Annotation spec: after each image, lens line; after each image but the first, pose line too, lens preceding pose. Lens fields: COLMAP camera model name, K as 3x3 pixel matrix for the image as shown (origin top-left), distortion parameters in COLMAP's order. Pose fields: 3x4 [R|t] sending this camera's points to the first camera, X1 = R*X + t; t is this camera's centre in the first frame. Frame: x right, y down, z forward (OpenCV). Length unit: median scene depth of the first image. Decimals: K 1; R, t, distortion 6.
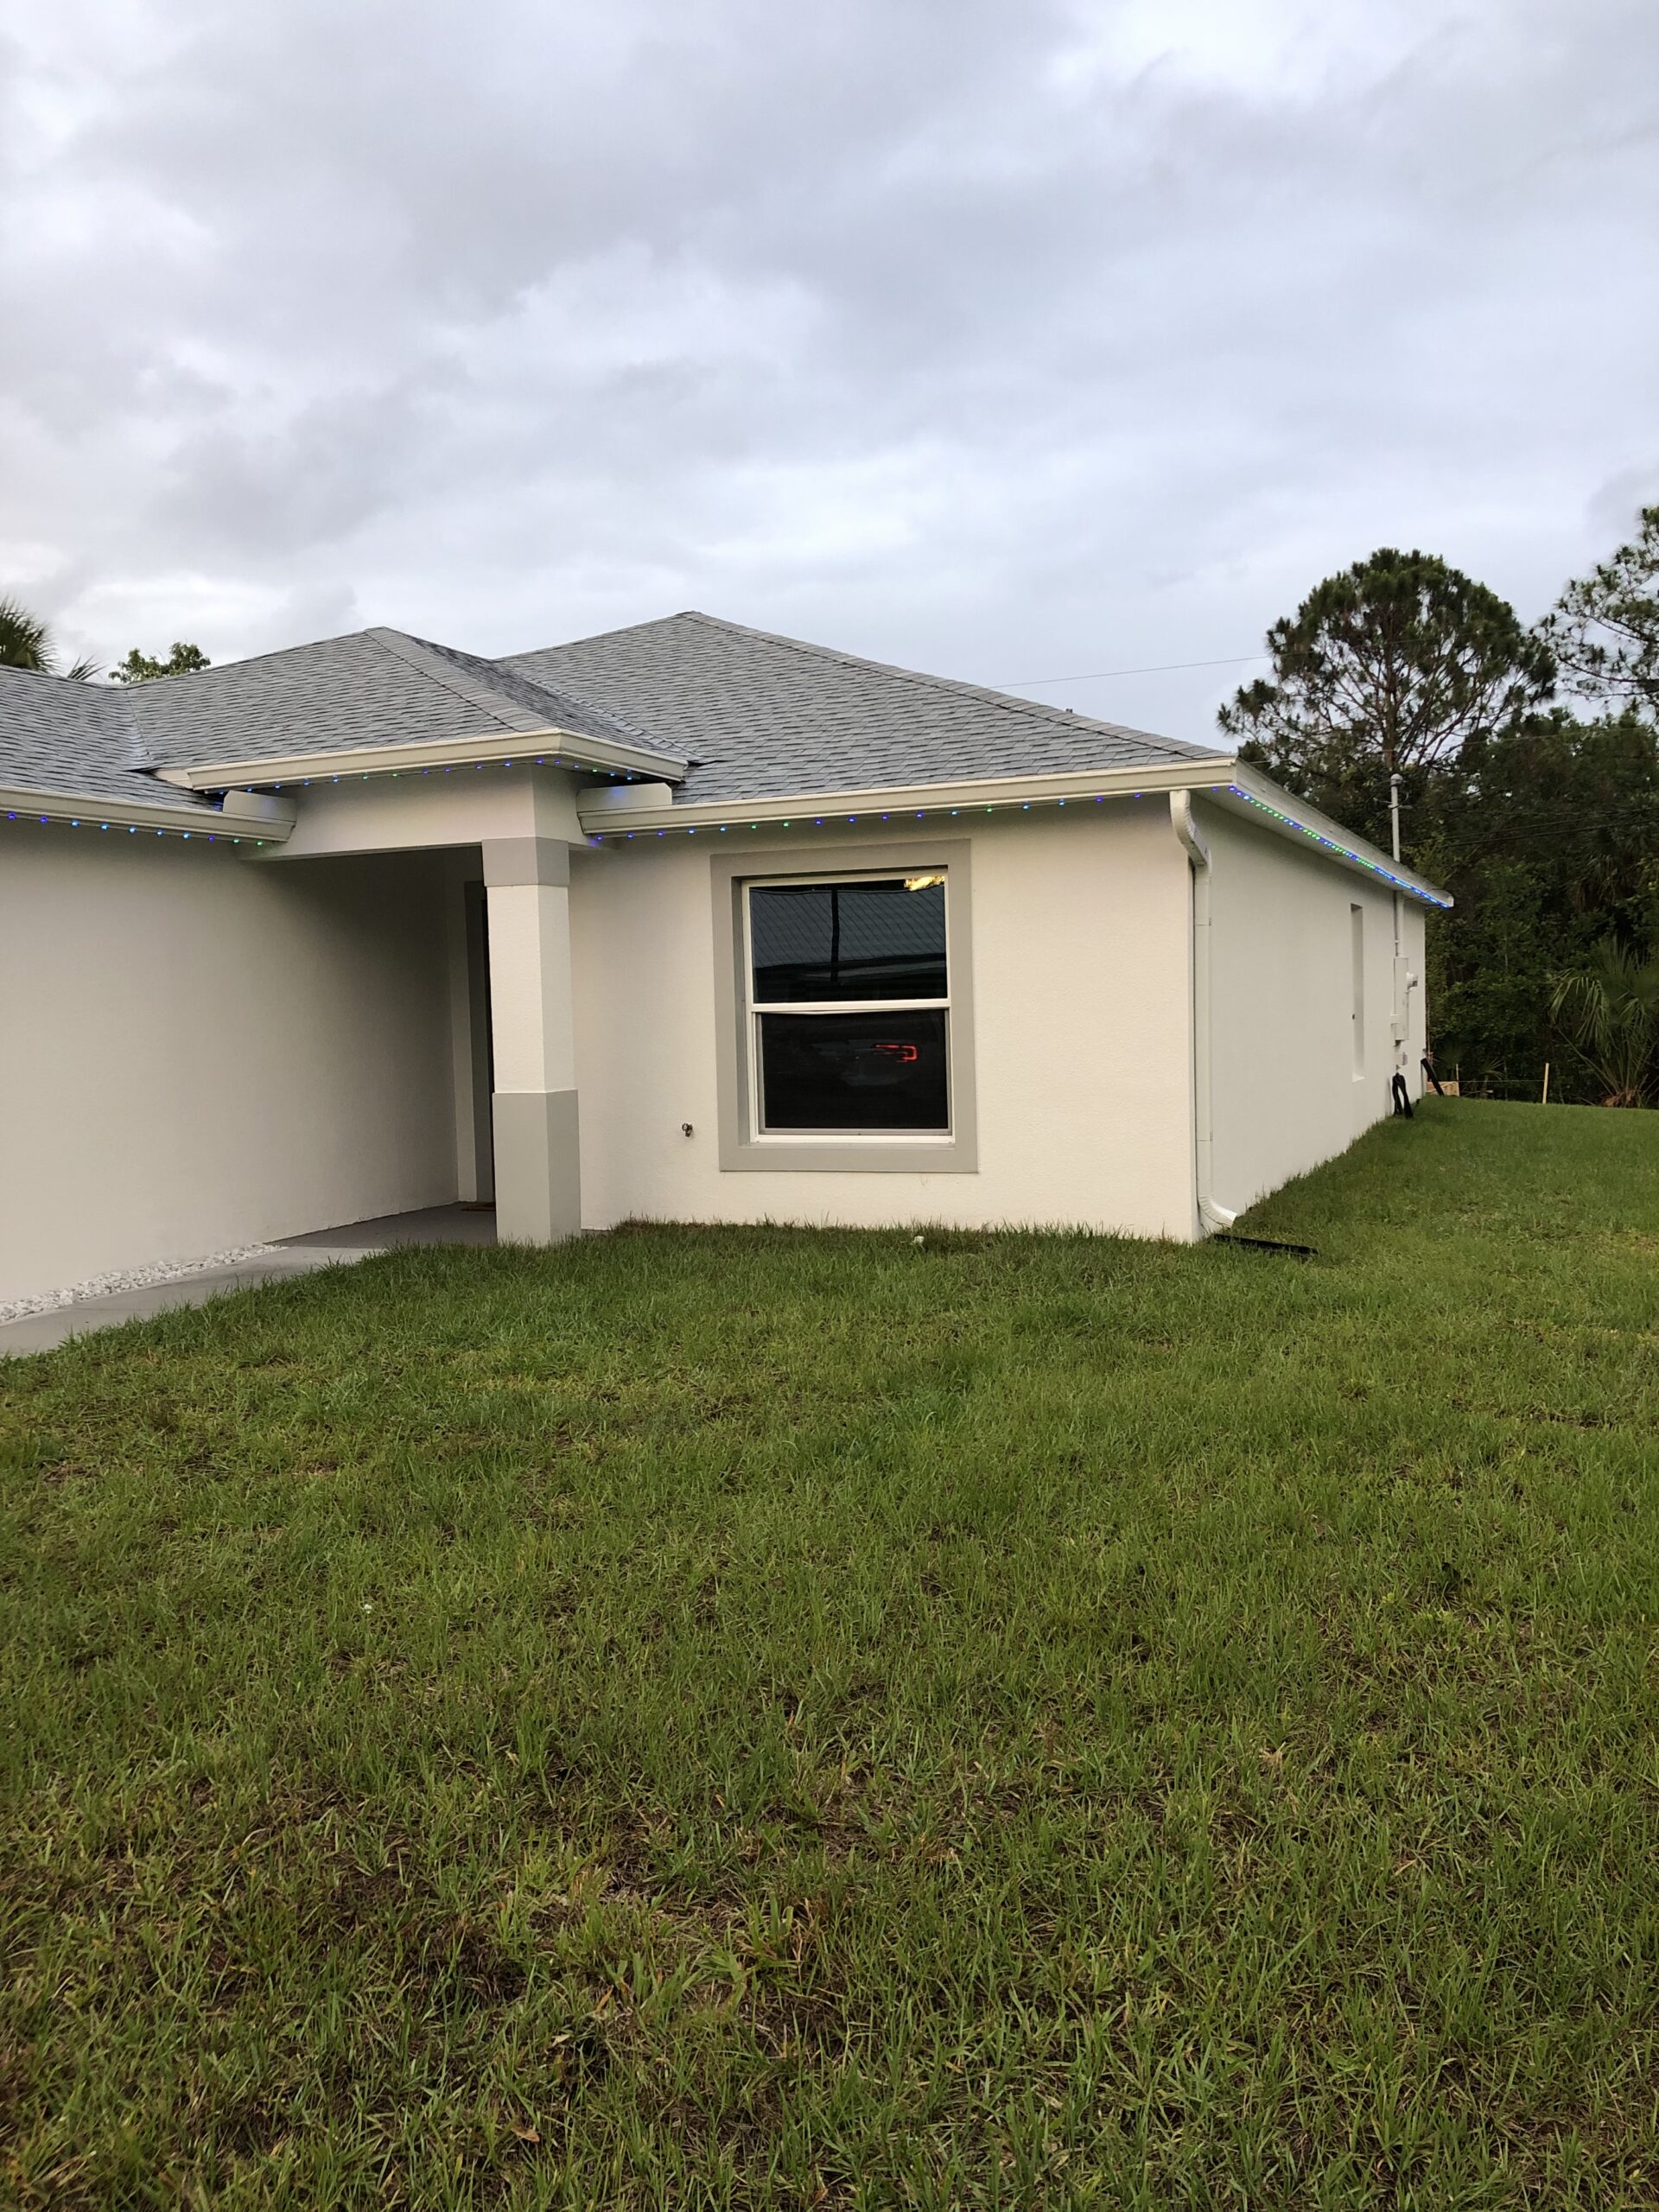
lens RADIAL K [[1786.7, 0, 897.2], [0, 1786.7, 1145.3], [0, 0, 1]] dist [0.035787, -0.041825]
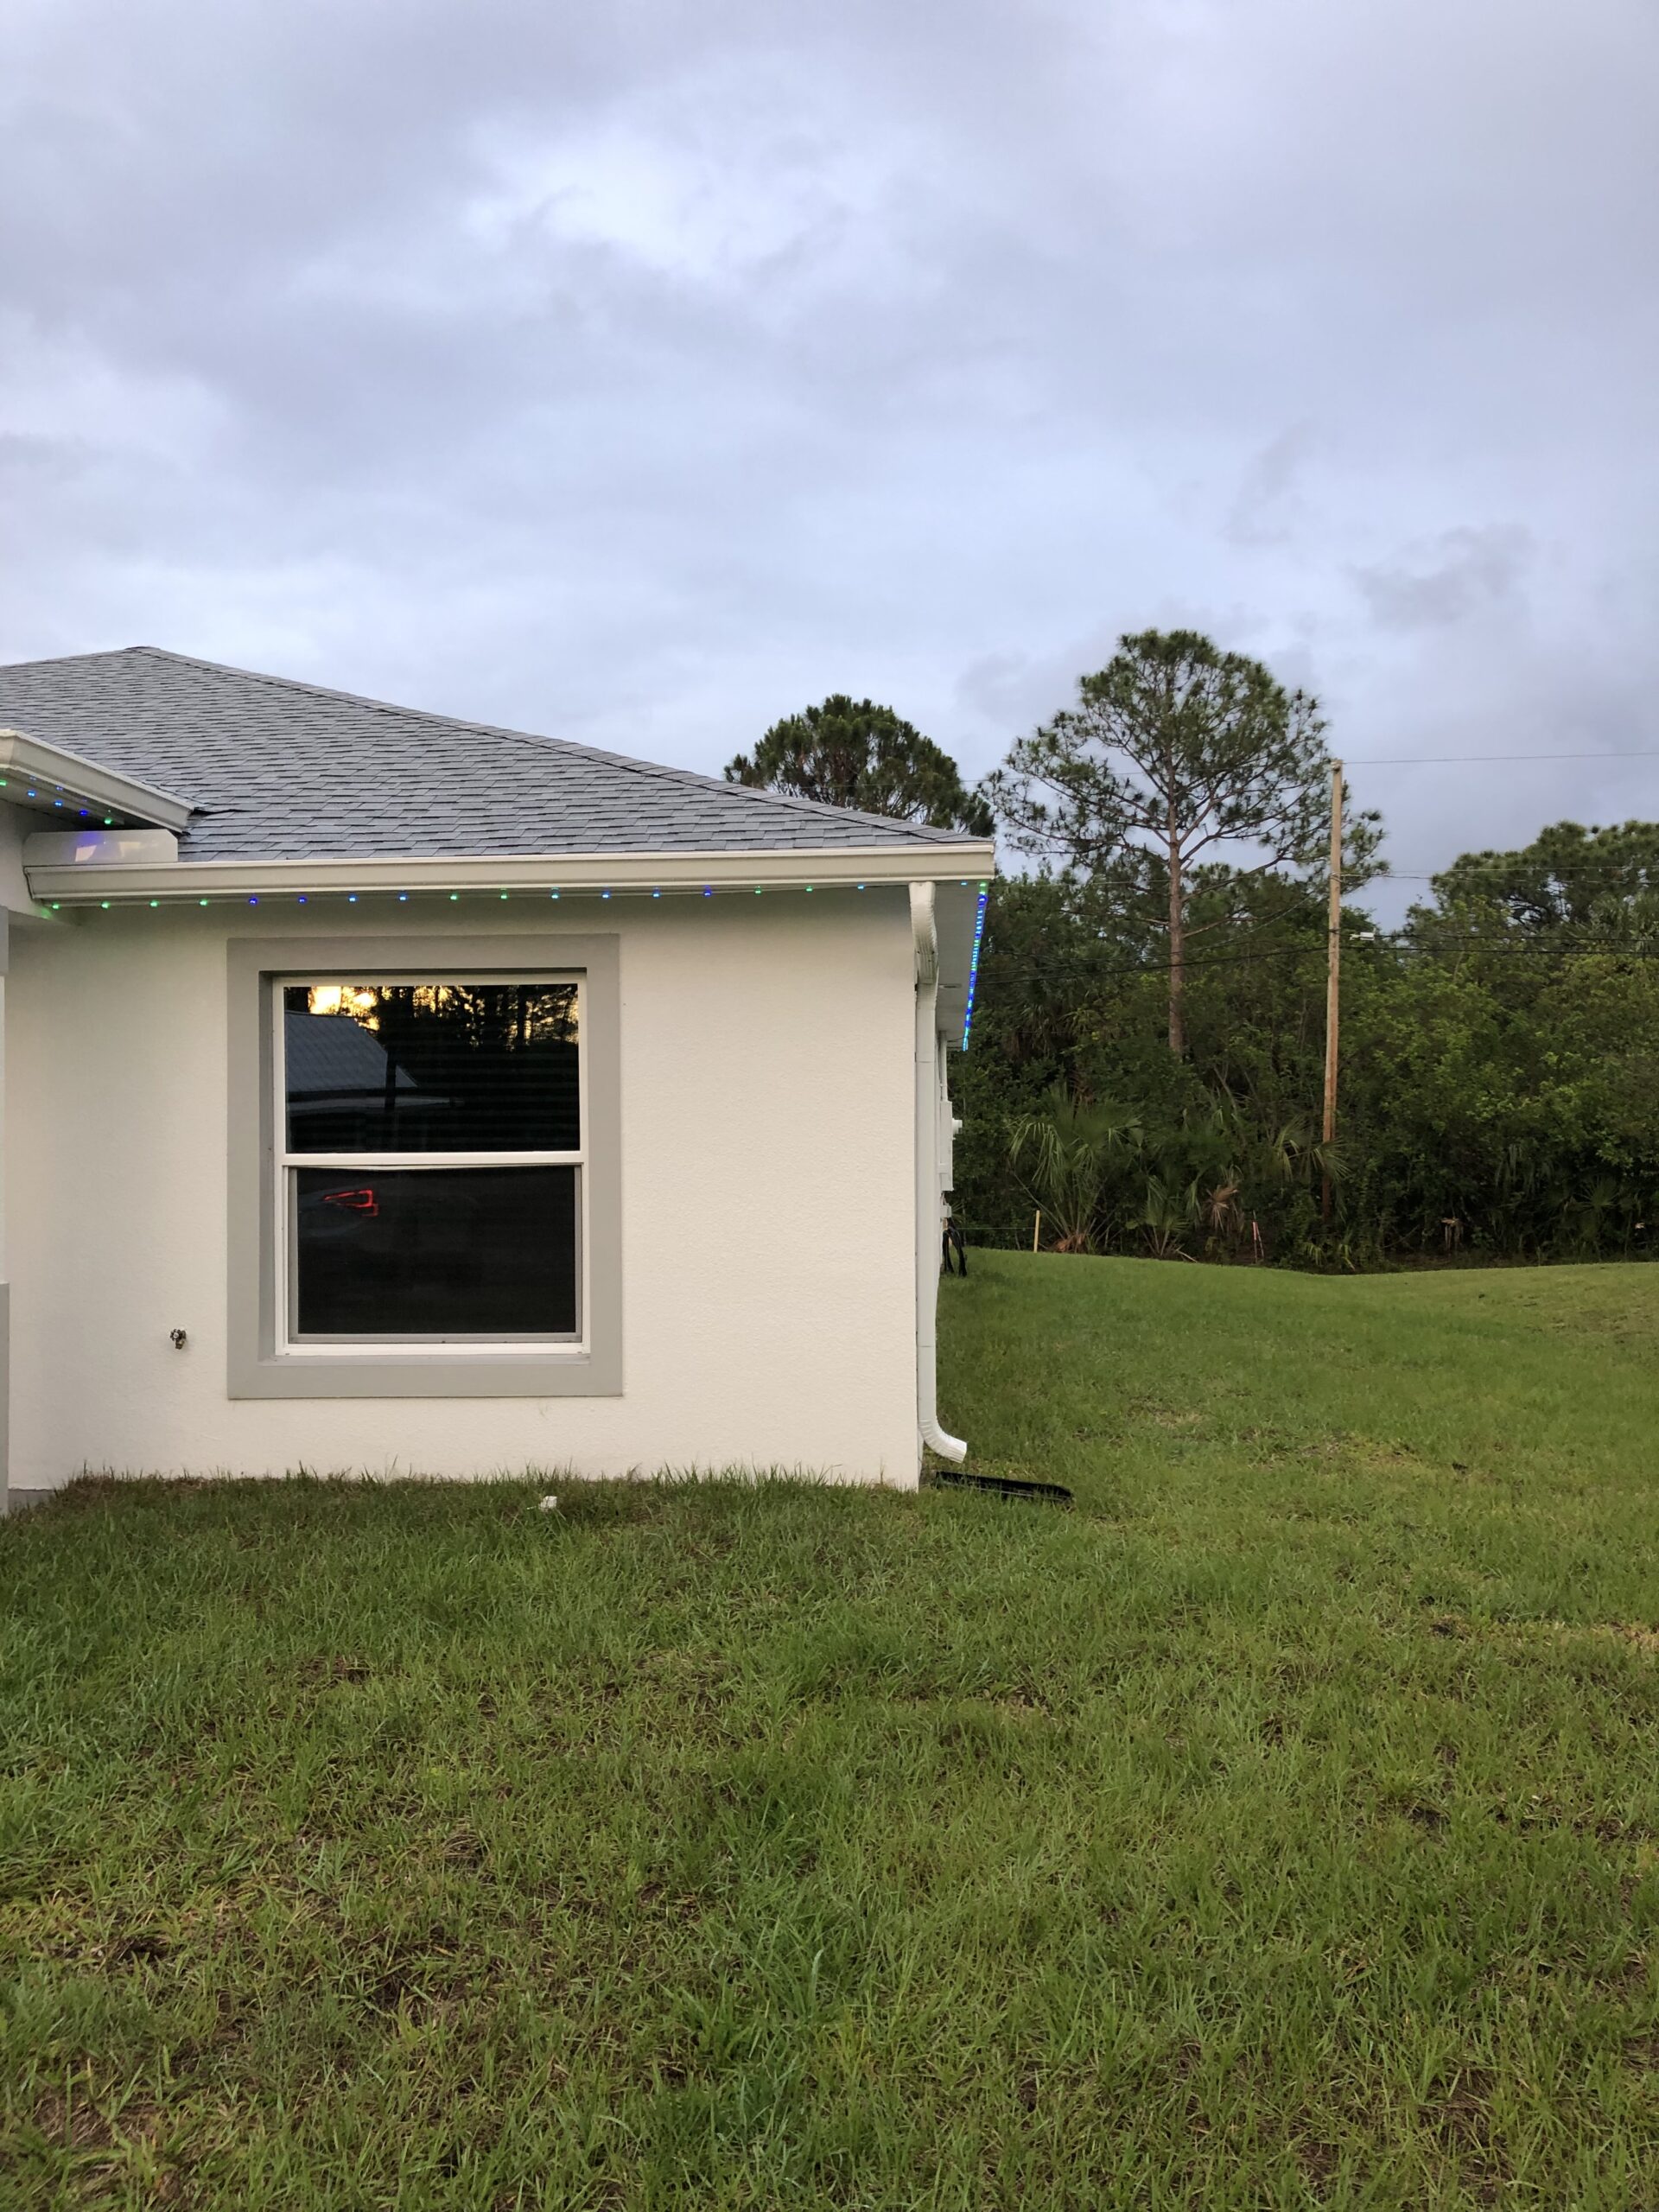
lens RADIAL K [[1786.7, 0, 828.0], [0, 1786.7, 1115.7], [0, 0, 1]] dist [0.035787, -0.041825]
pose [[0.957360, 0.016793, 0.288407, -0.030793], [0.009705, 0.995876, -0.090203, -0.011257], [-0.288733, 0.089156, 0.953249, 0.105816]]
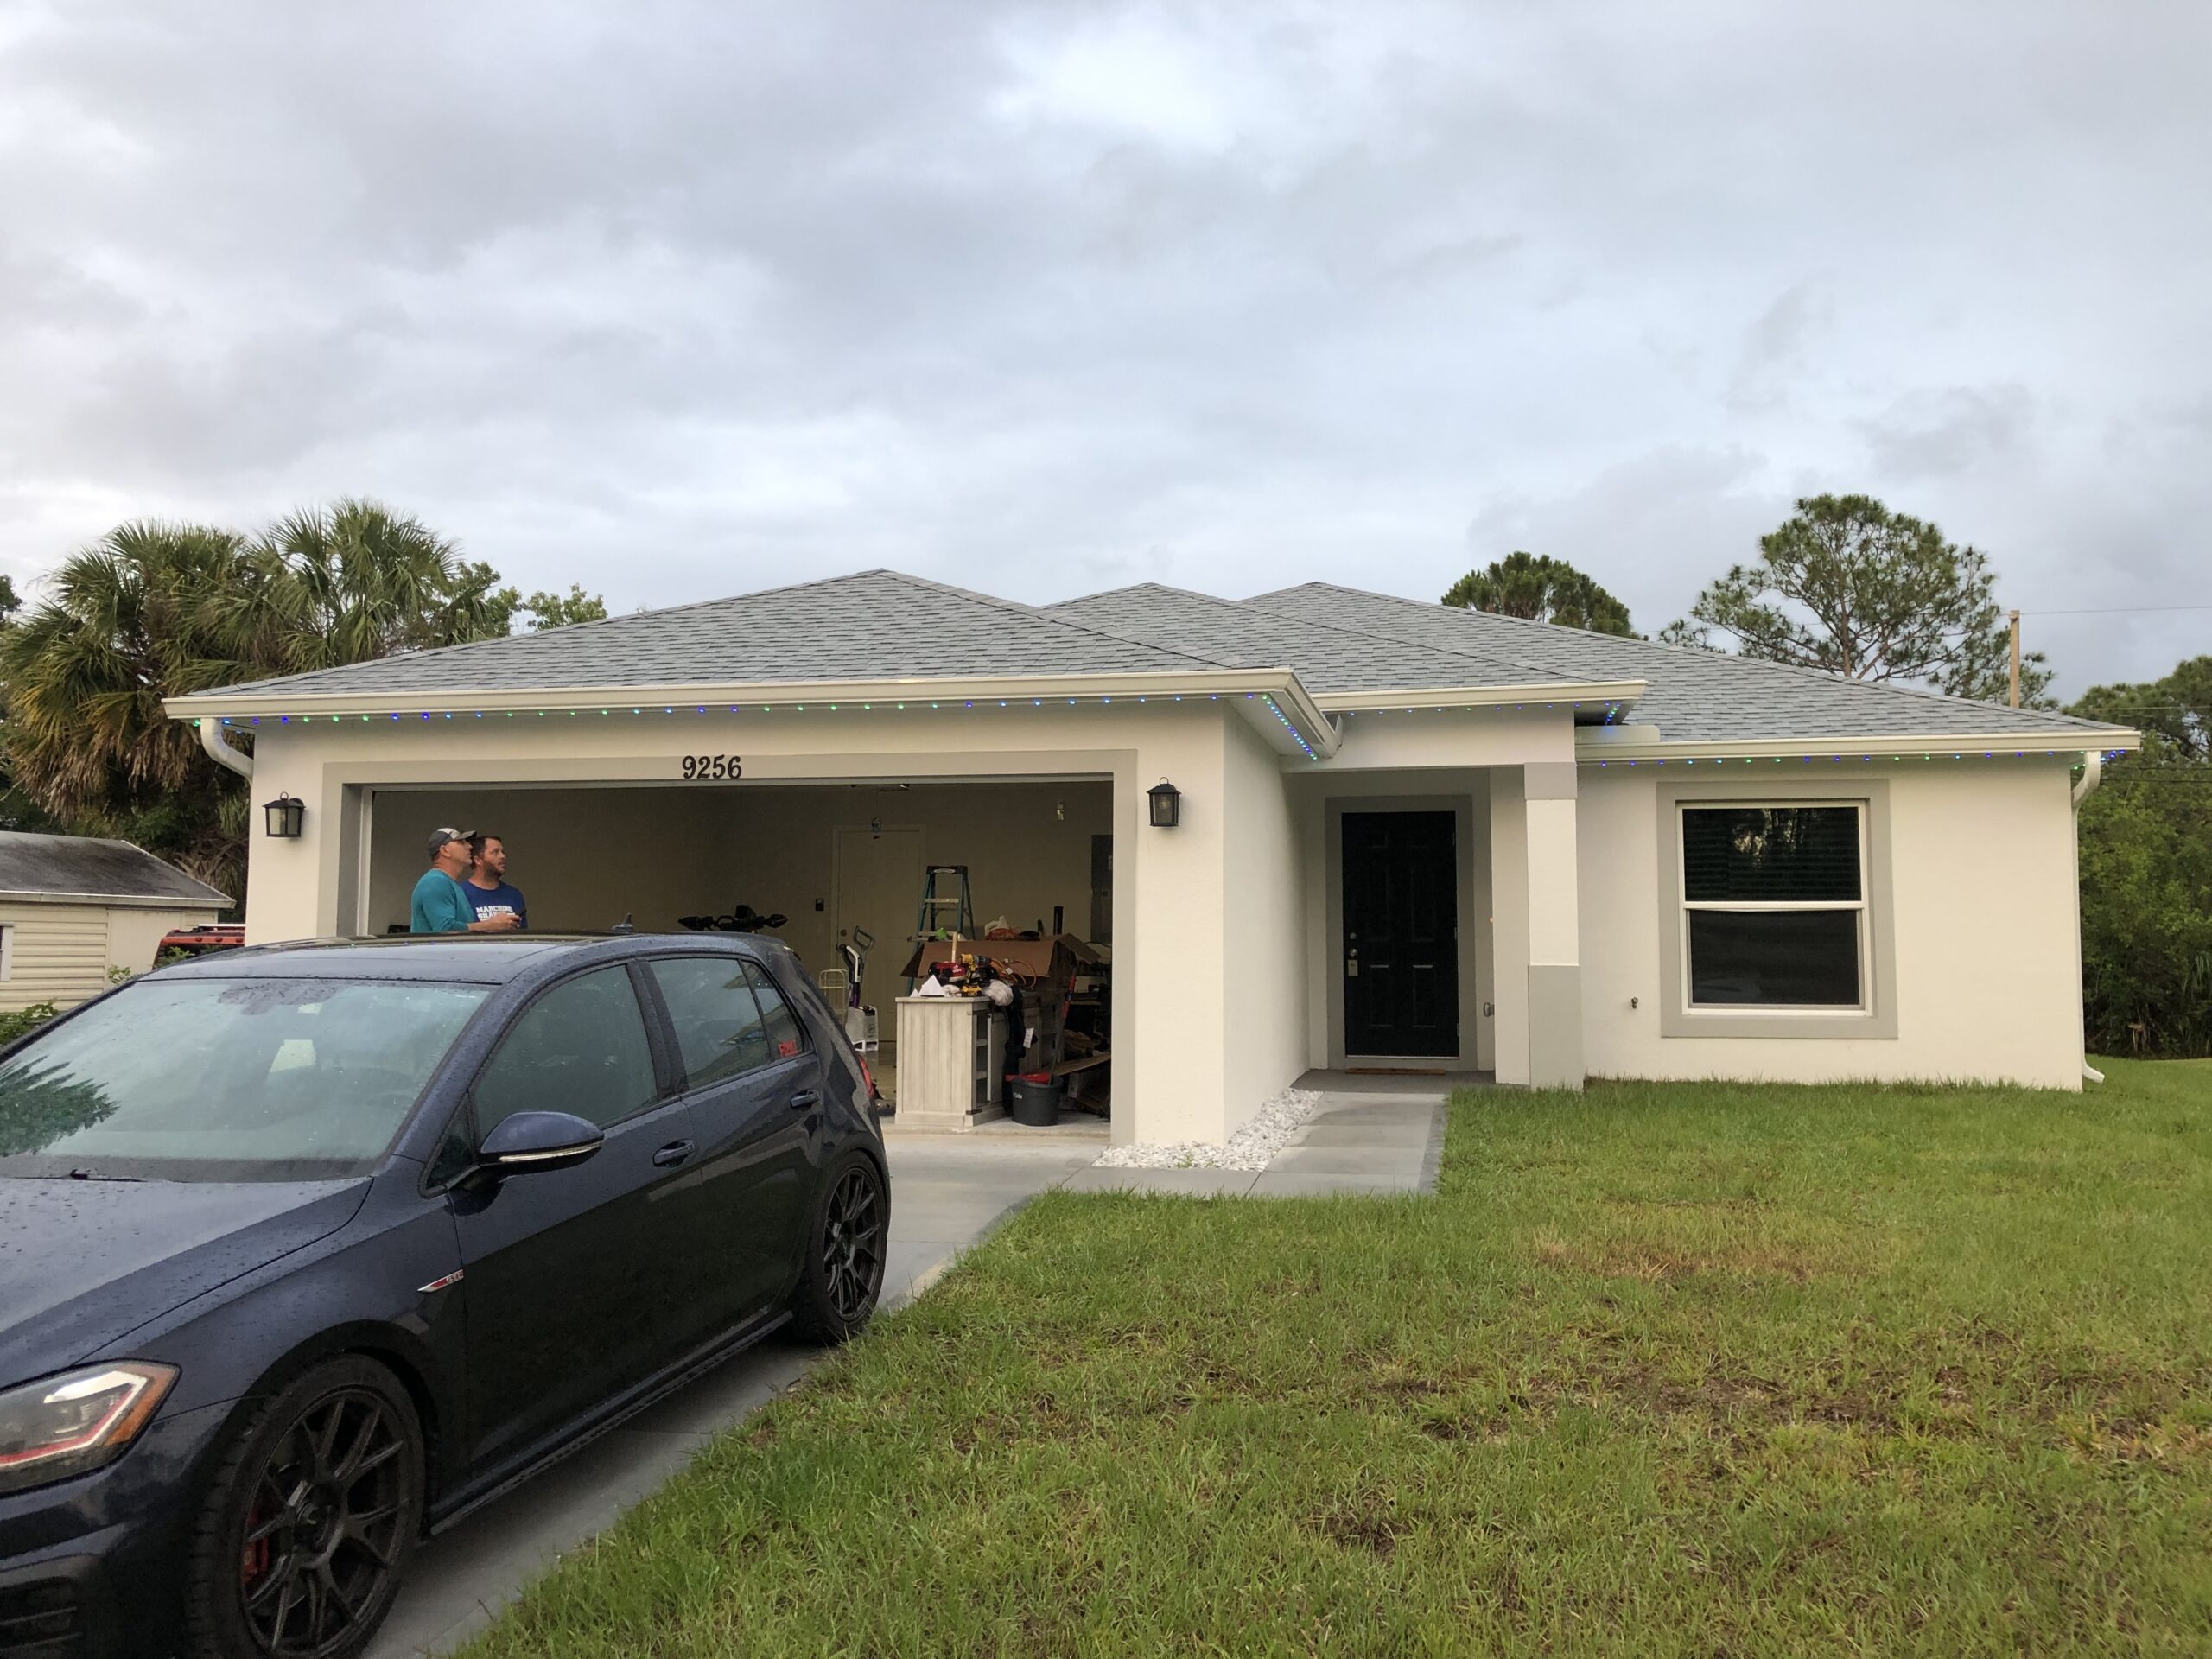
lens RADIAL K [[1786.7, 0, 1117.1], [0, 1786.7, 809.4], [0, 0, 1]] dist [0.035787, -0.041825]
pose [[0.985828, 0.041491, 0.162549, -0.260066], [-0.014846, 0.986708, -0.161821, 0.025163], [-0.167102, 0.157114, 0.973341, -0.060653]]
